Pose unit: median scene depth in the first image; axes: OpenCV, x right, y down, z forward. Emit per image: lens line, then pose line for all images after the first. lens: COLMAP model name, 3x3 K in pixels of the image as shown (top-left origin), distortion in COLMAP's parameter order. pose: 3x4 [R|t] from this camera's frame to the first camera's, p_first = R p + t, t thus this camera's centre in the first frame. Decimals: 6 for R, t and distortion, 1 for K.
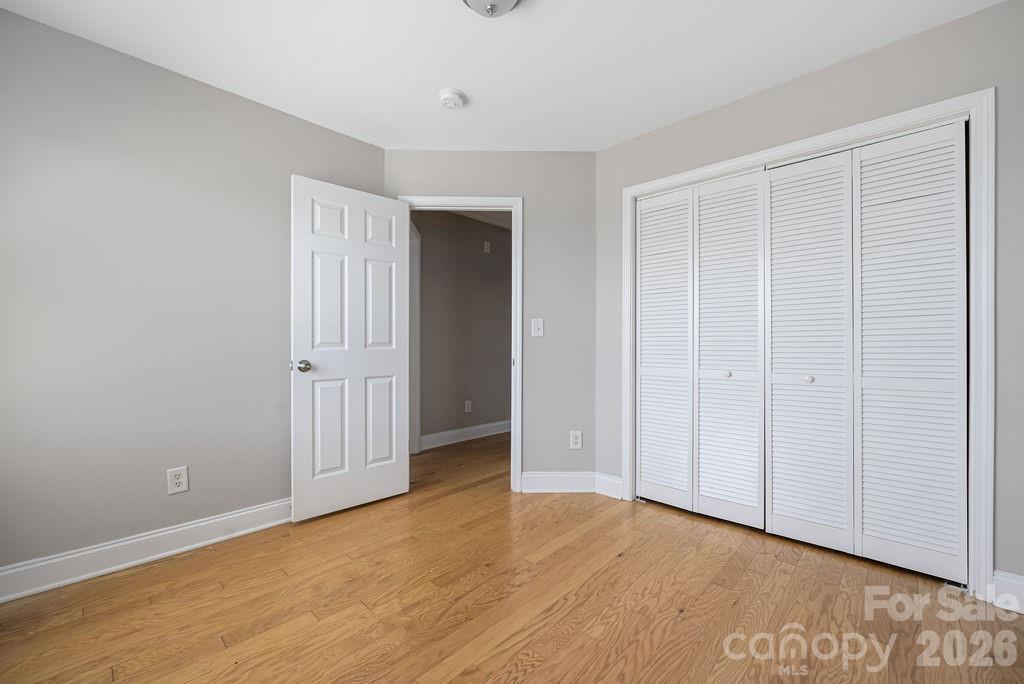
lens RADIAL K [[417.3, 0, 512.0], [0, 417.3, 339.3], [0, 0, 1]] dist [-0.007203, 0.000195]
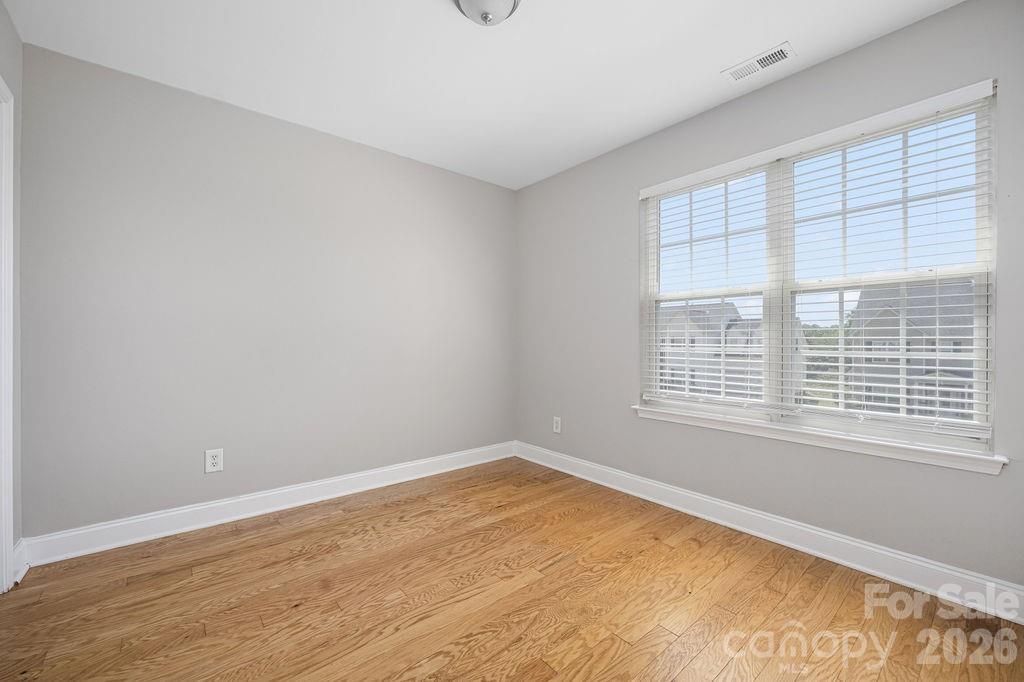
lens RADIAL K [[417.3, 0, 509.3], [0, 417.3, 341.8], [0, 0, 1]] dist [-0.007203, 0.000195]
pose [[-0.992051, 0.000623, 0.125832, -0.219423], [0.000049, 0.999990, -0.004565, 0.019011], [-0.125833, -0.004522, -0.992041, 1.844132]]
